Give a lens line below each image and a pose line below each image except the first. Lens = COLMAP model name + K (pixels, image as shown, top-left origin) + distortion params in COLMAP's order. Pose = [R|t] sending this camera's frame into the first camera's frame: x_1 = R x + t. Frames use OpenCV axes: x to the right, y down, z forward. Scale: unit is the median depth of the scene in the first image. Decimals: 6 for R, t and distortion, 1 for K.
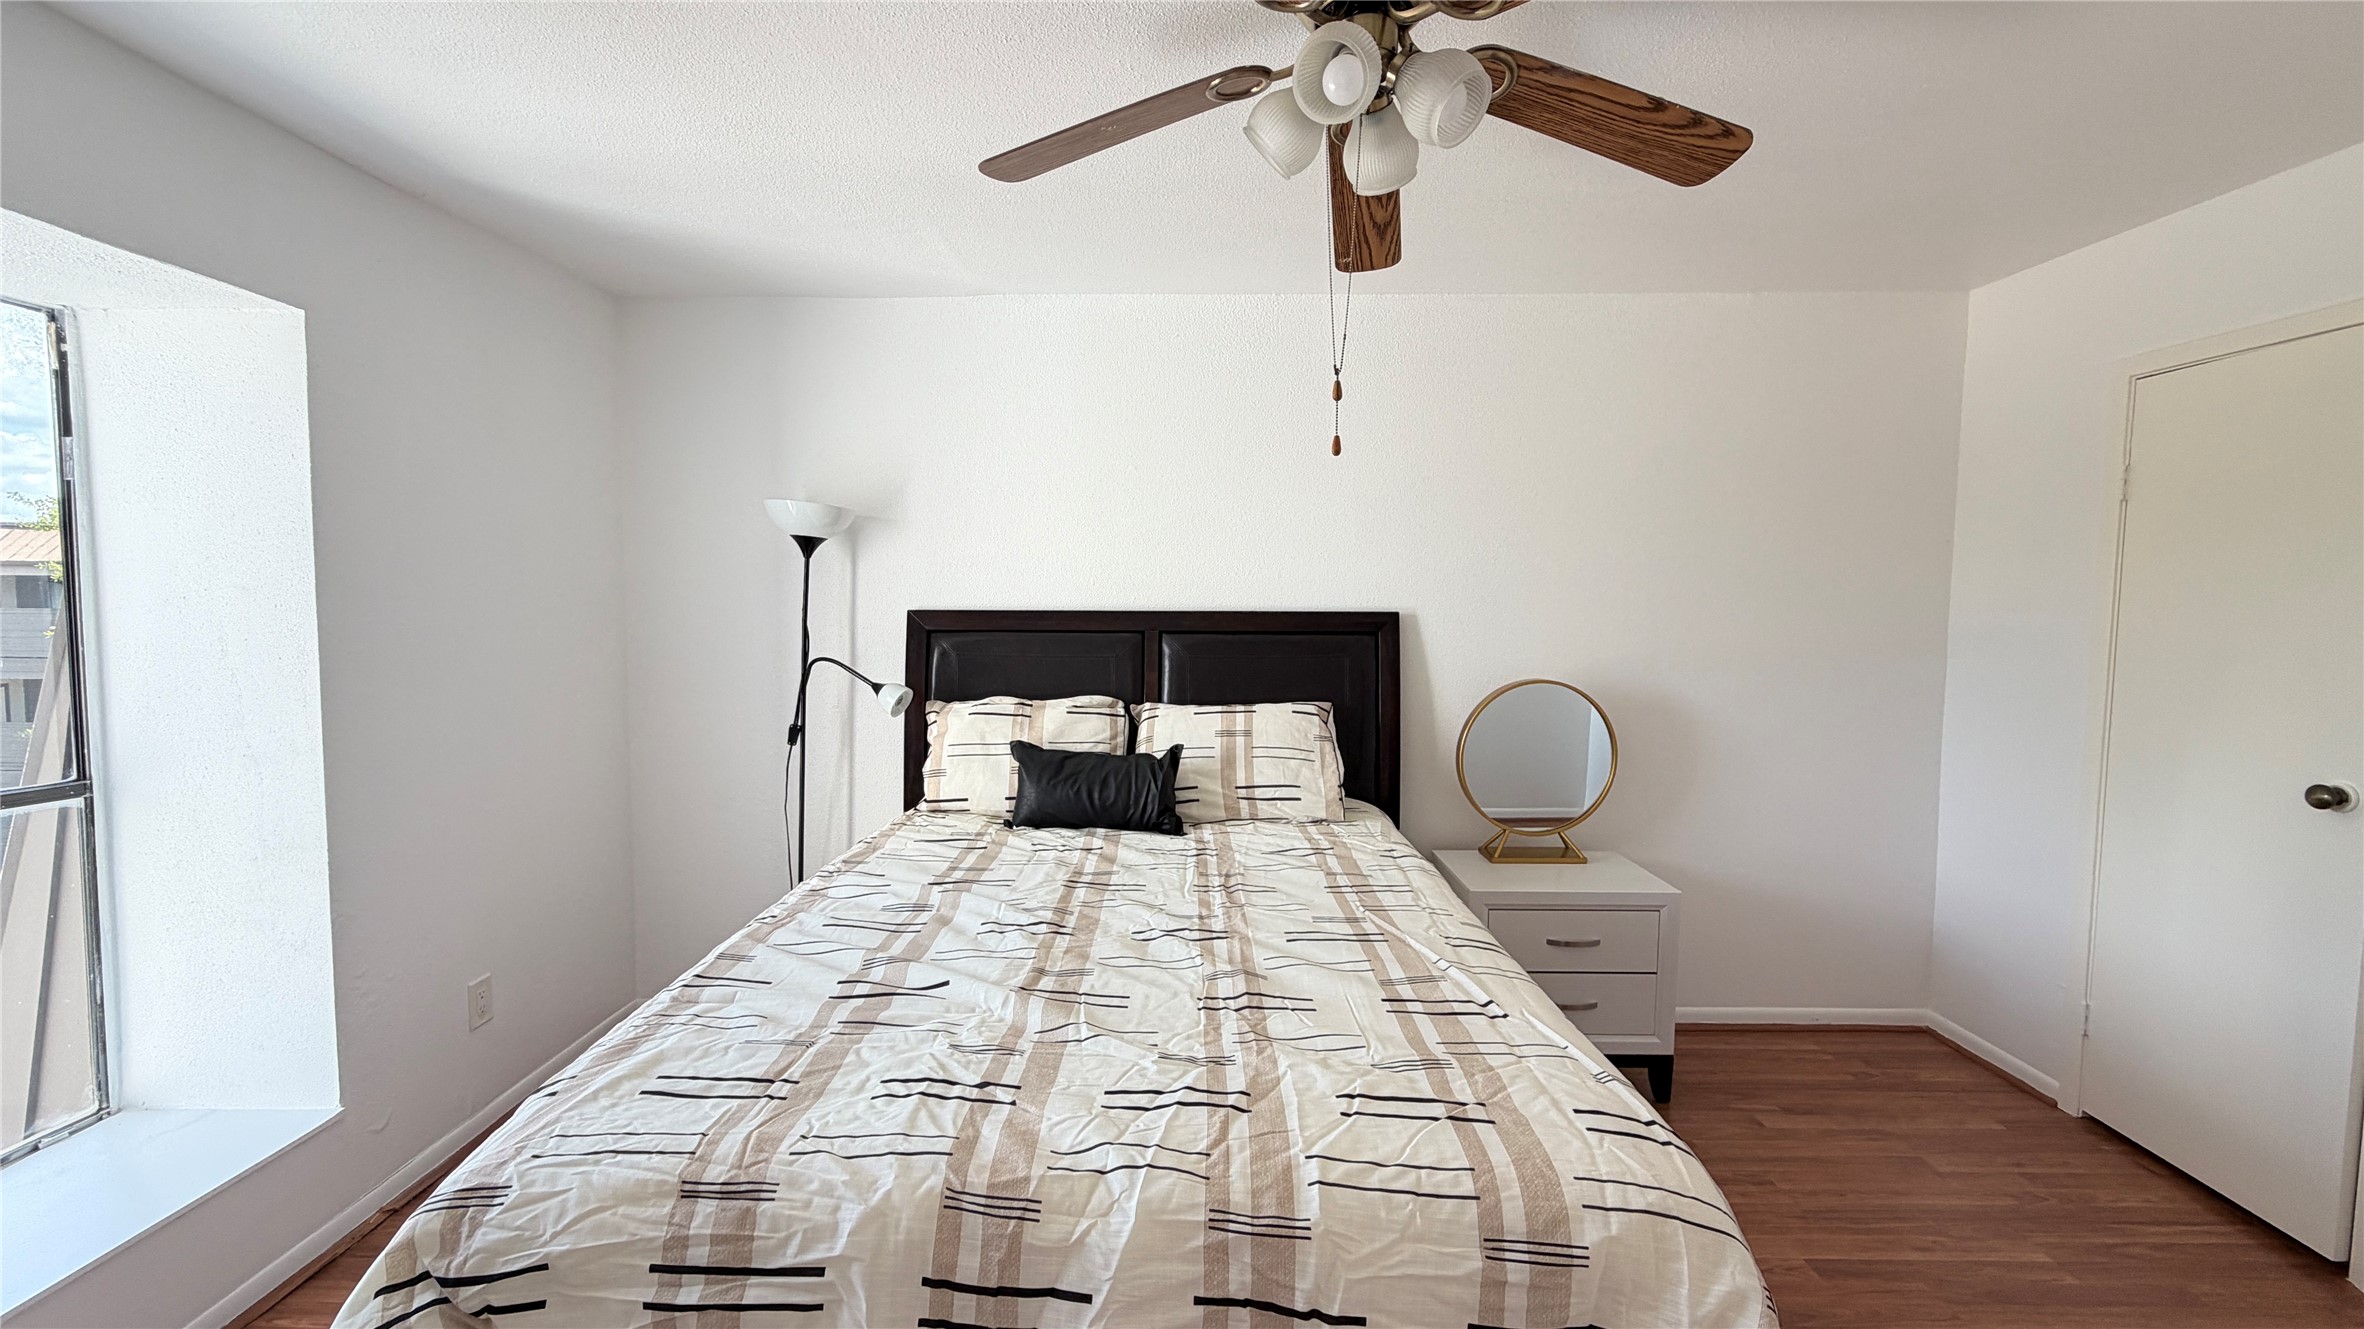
lens RADIAL K [[941.8, 0, 1175.2], [0, 941.8, 663.4], [0, 0, 1]] dist [-0.000329, 0.000277]
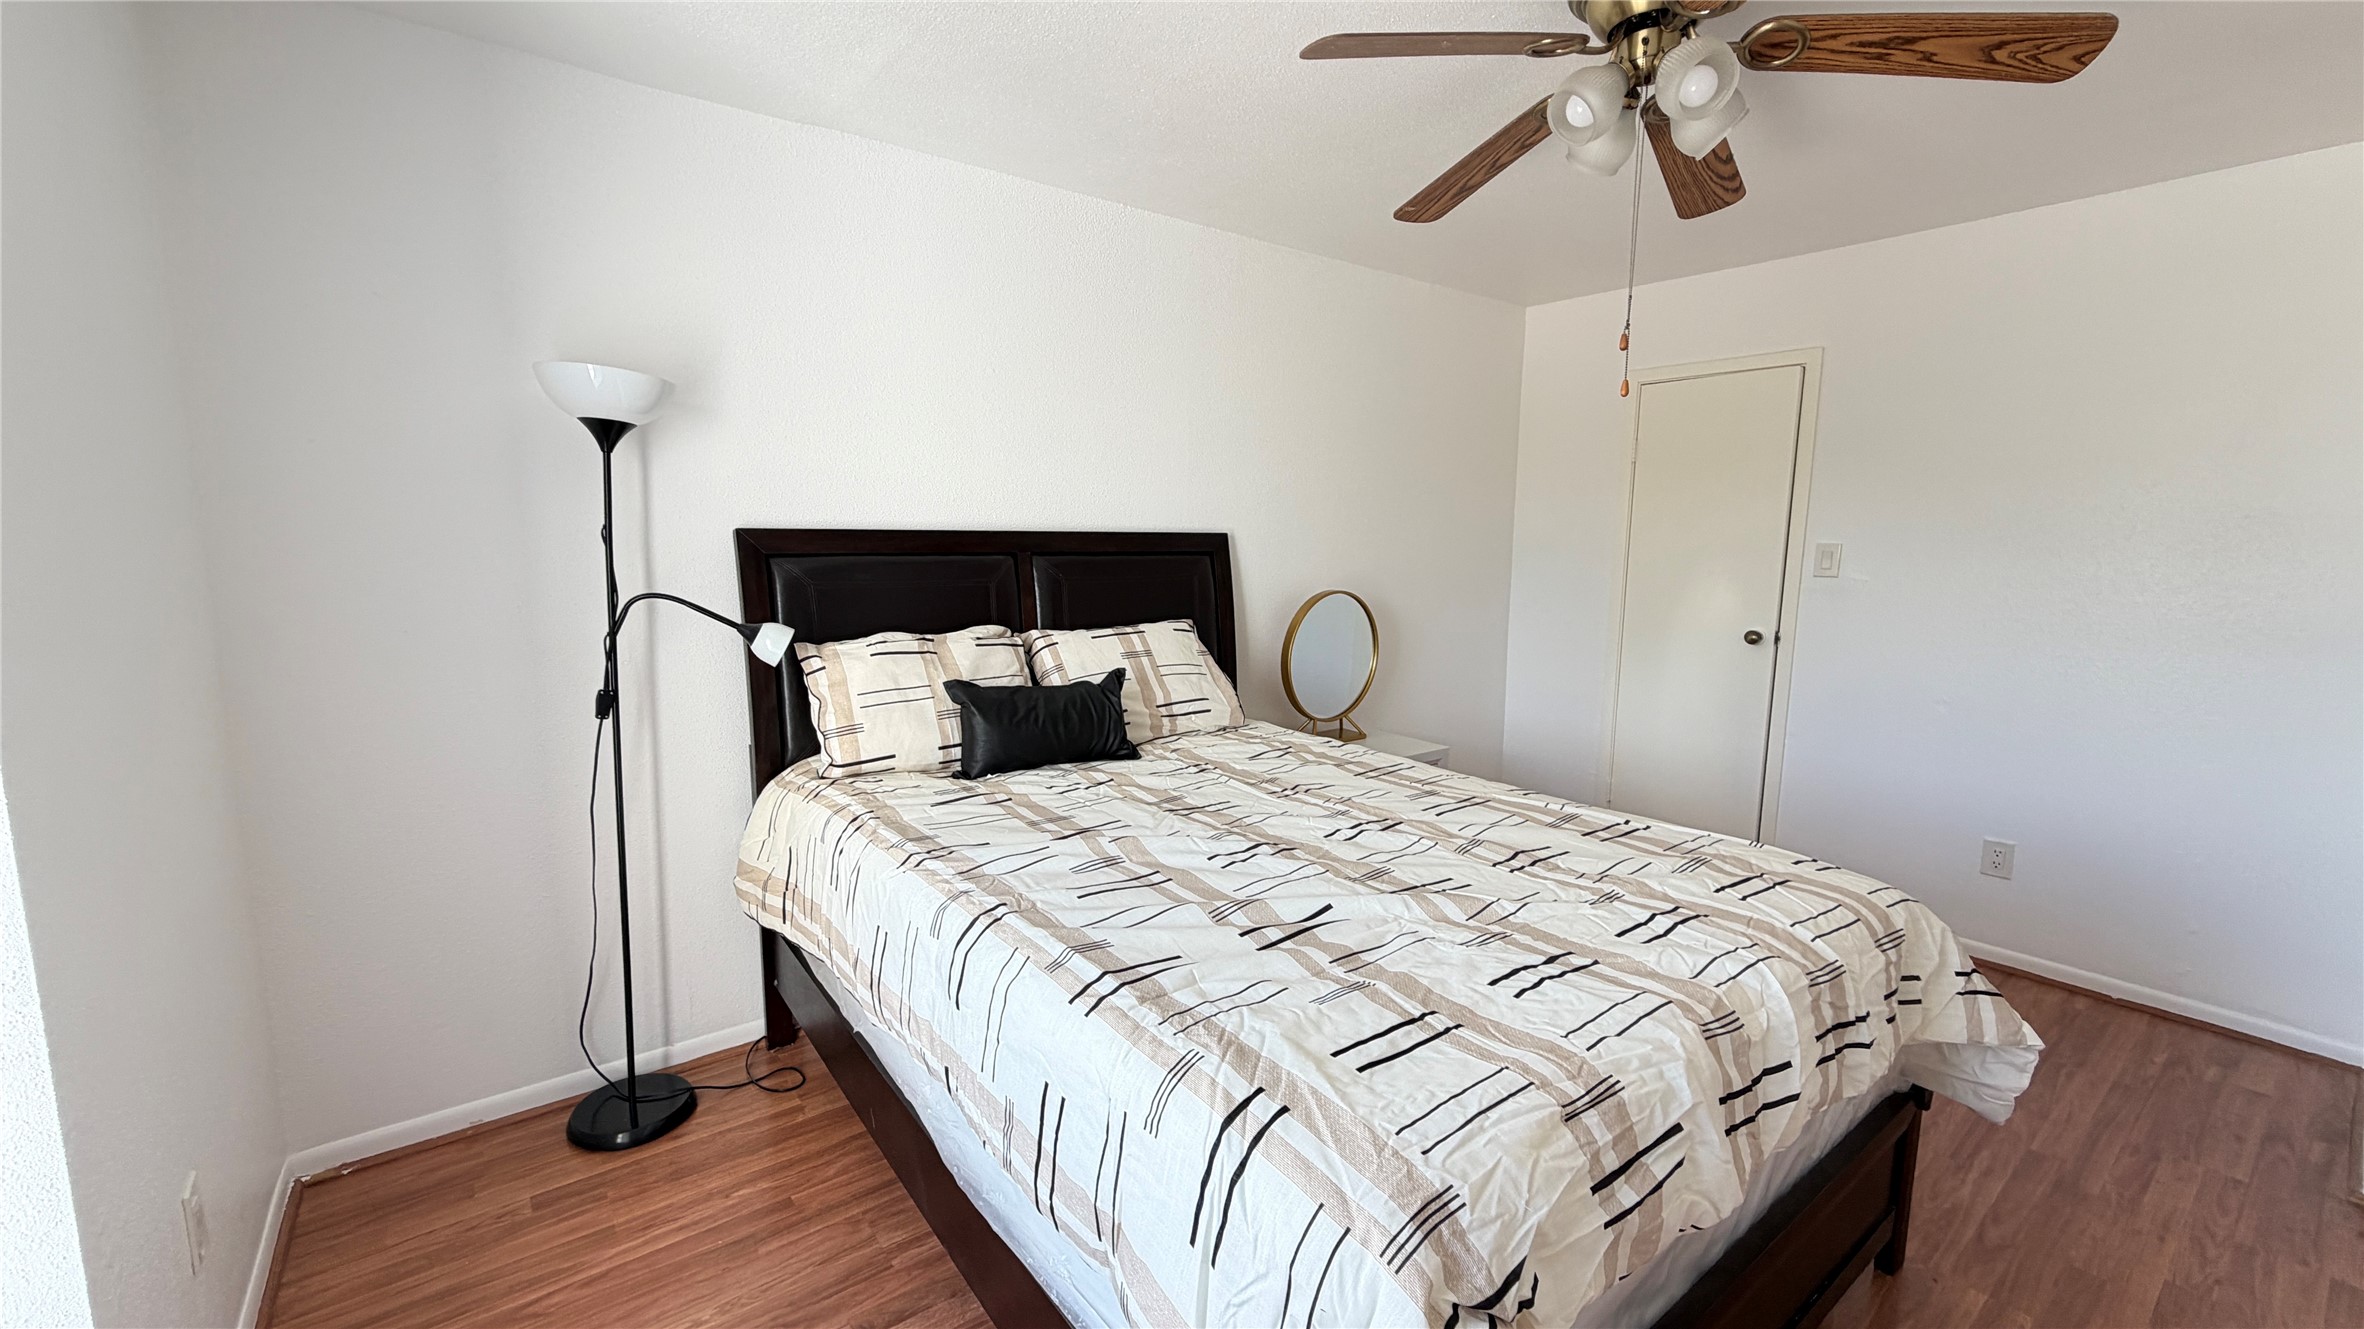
lens RADIAL K [[941.8, 0, 1175.2], [0, 941.8, 663.4], [0, 0, 1]] dist [-0.000329, 0.000277]
pose [[0.790105, -0.080602, 0.607649, -0.757391], [0.034990, 0.995631, 0.086569, -0.001981], [-0.611972, -0.047137, 0.789473, 0.271133]]
